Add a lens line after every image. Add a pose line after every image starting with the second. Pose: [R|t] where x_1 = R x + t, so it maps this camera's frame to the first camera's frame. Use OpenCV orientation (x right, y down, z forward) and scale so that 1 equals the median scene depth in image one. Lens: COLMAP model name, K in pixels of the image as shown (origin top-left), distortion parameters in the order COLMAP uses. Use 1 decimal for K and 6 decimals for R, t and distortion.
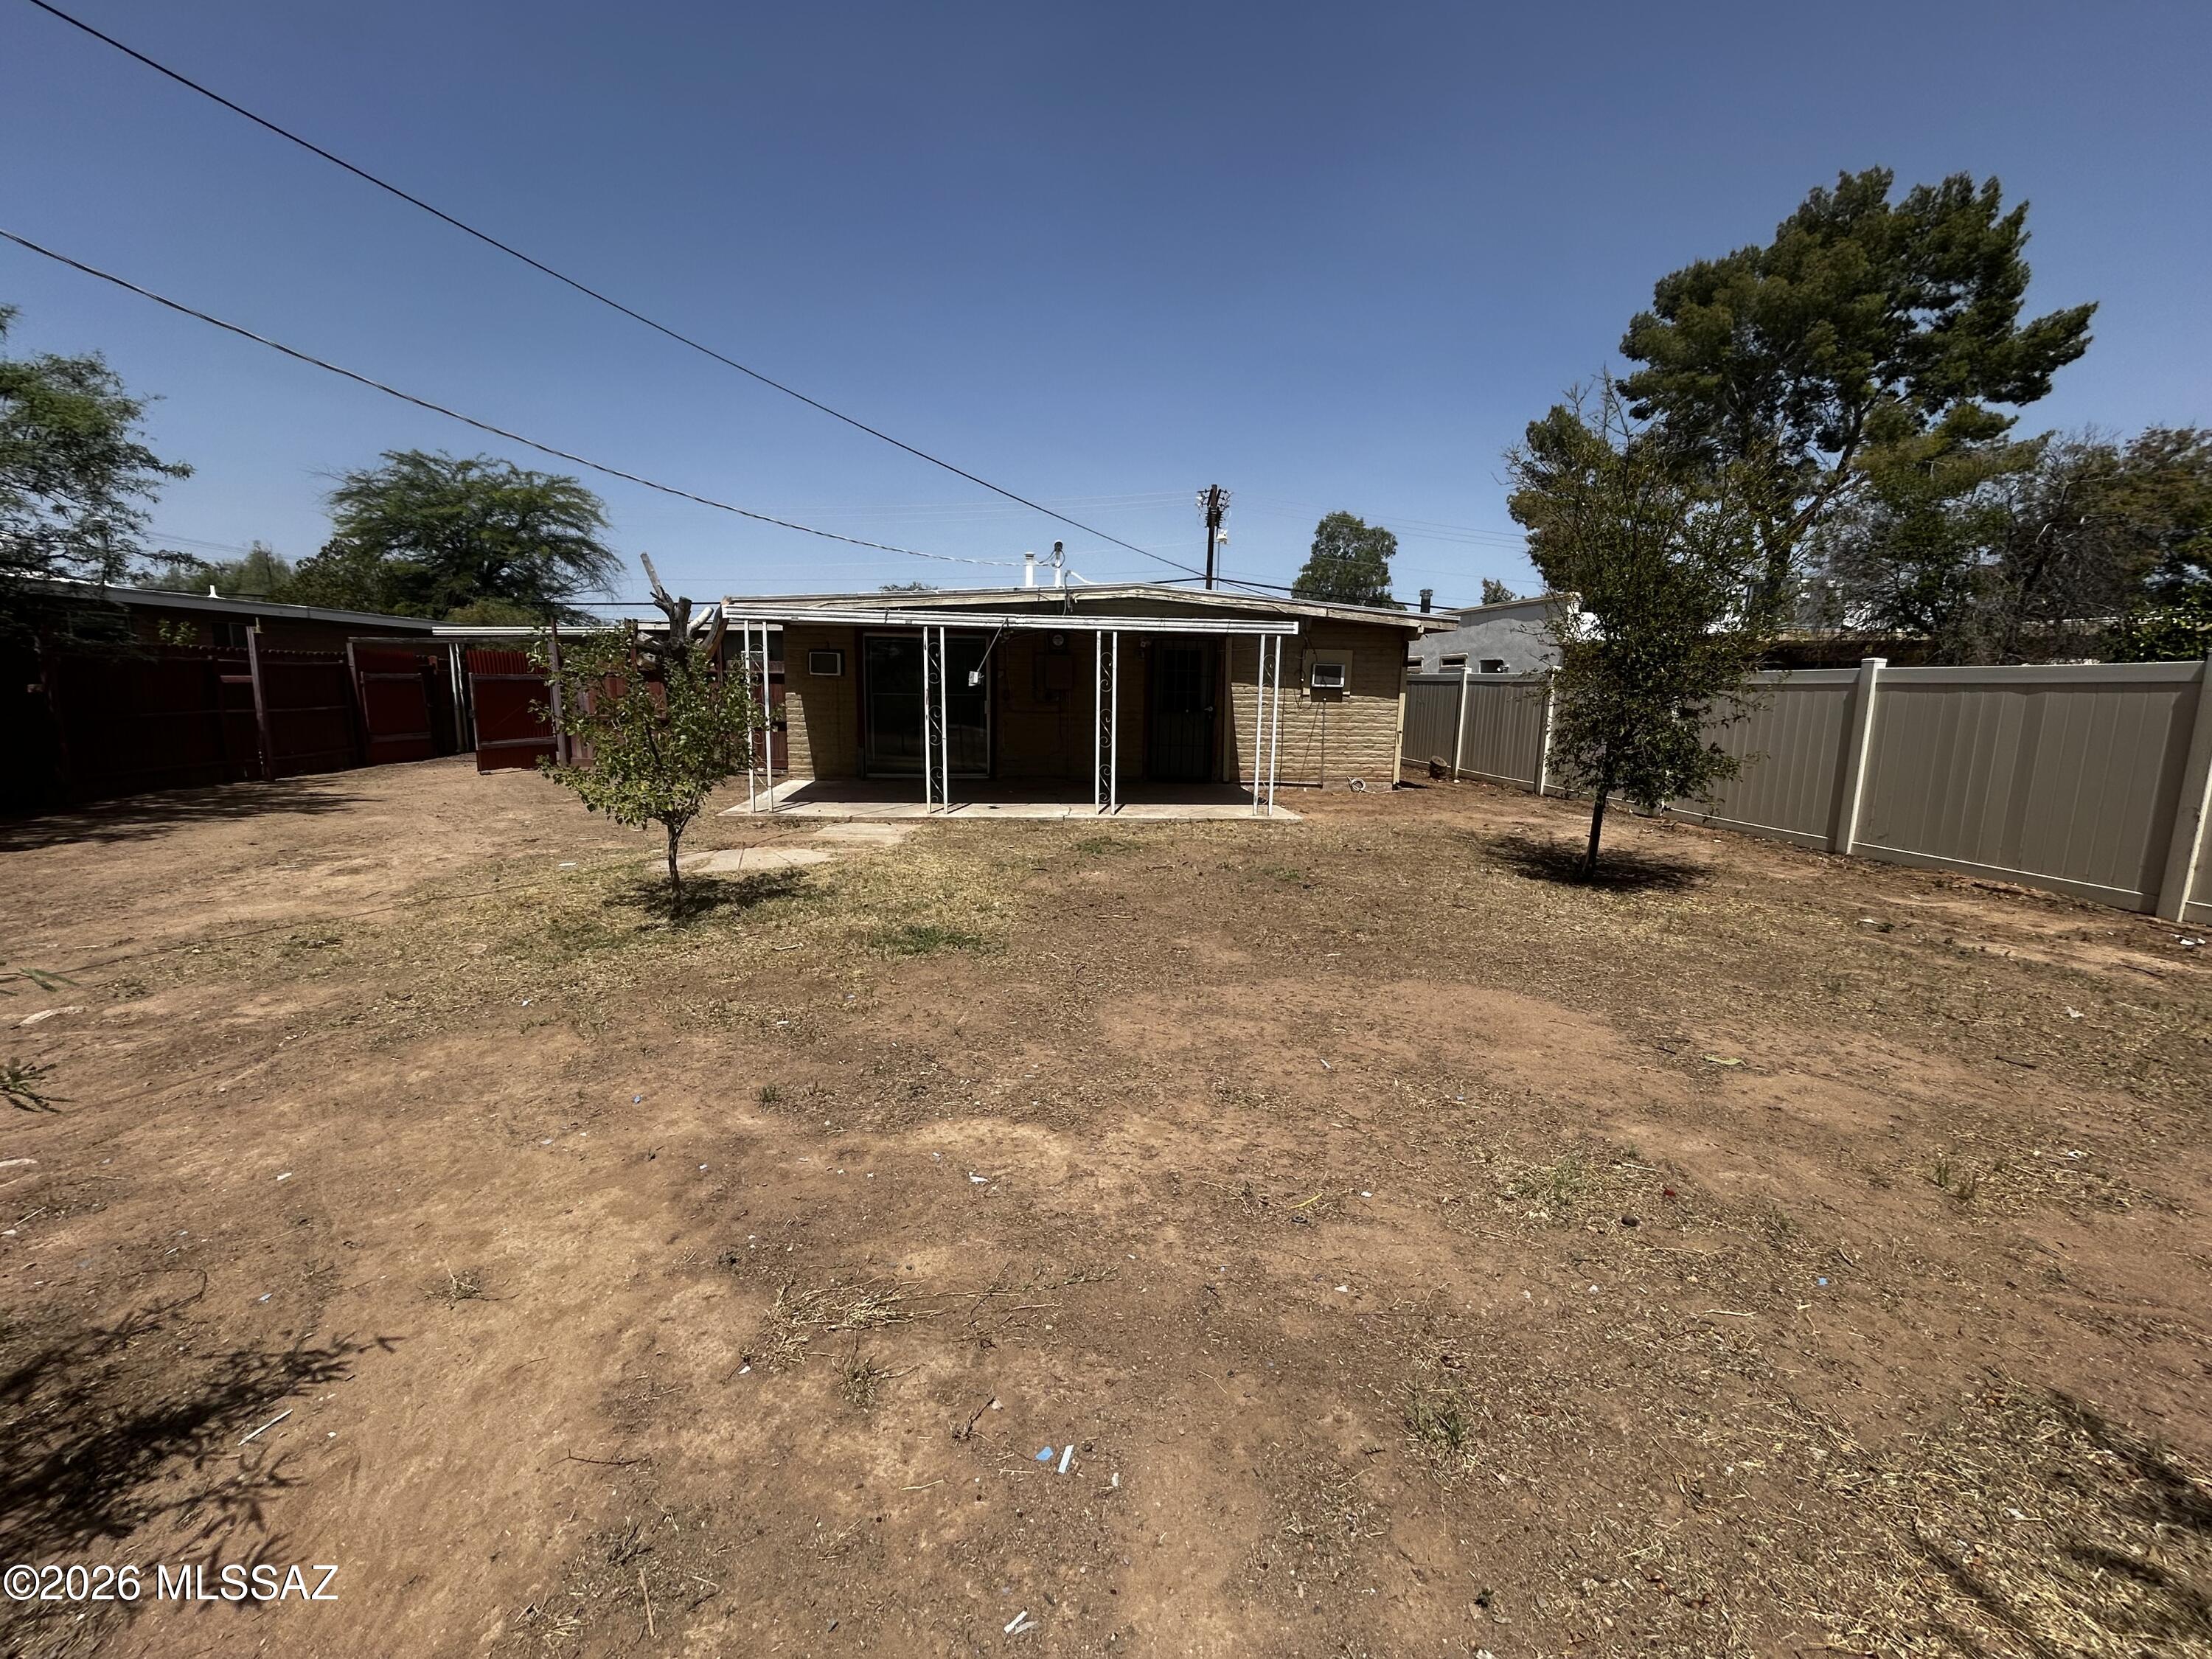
lens RADIAL K [[893.3, 0, 1101.1], [0, 893.3, 826.1], [0, 0, 1]] dist [0.003006, -0.000132]
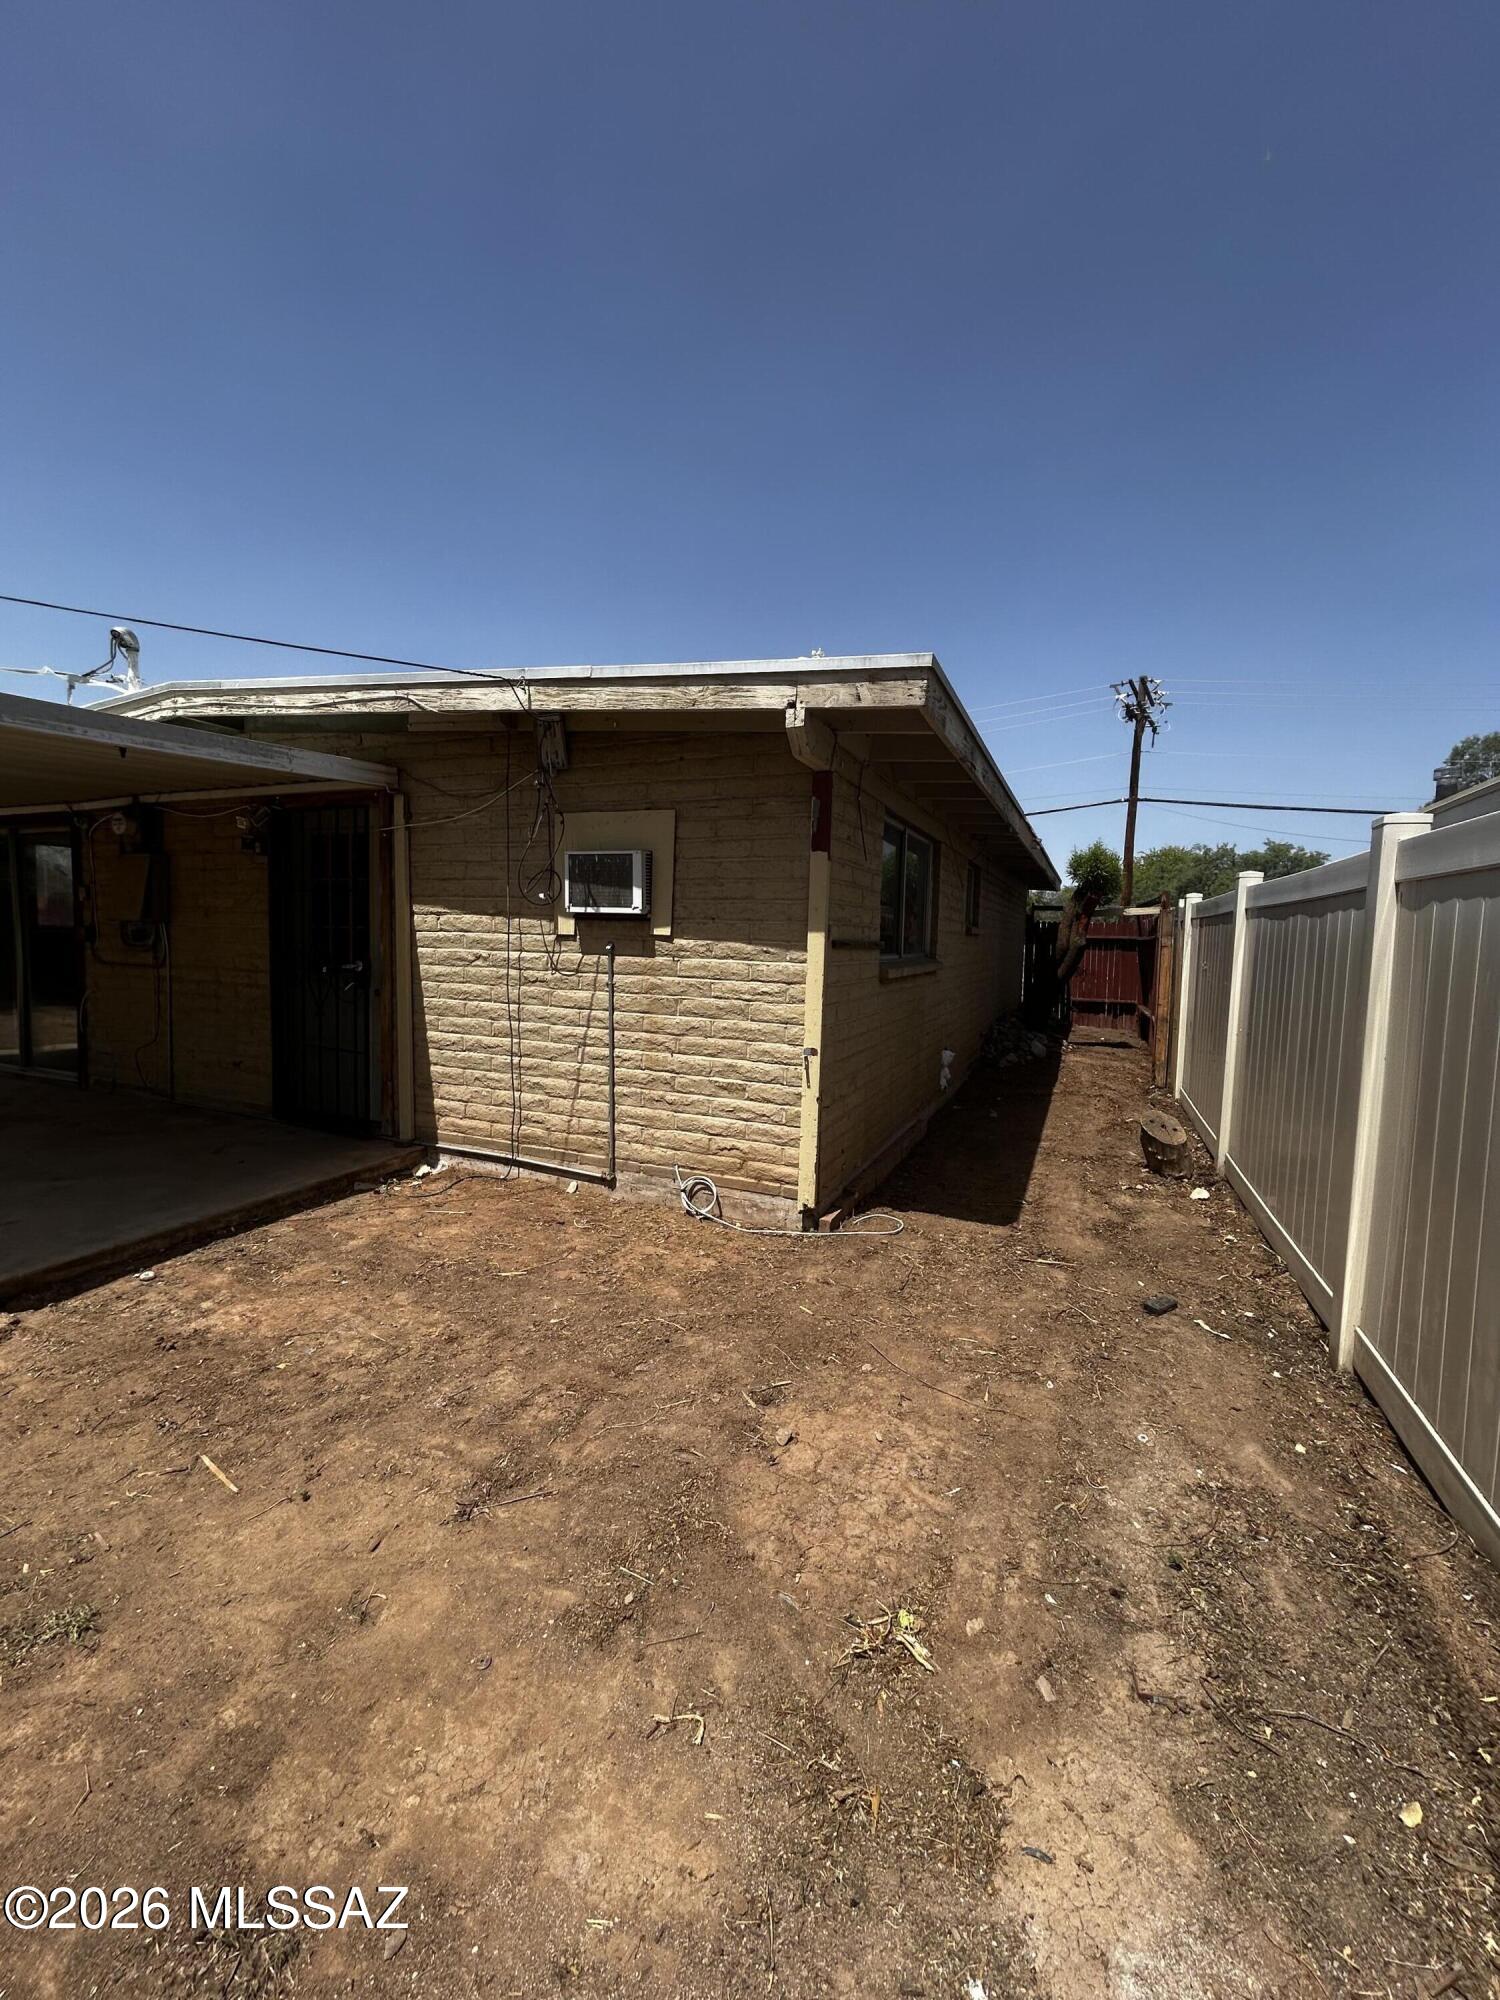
lens RADIAL K [[807.7, 0, 752.9], [0, 807.7, 996.7], [0, 0, 1]] dist [0.003006, -0.000132]
pose [[0.873345, 0.041898, -0.485297, 0.461289], [-0.087895, 0.993495, -0.072403, -0.103241], [0.479106, 0.105888, 0.871347, 0.740764]]
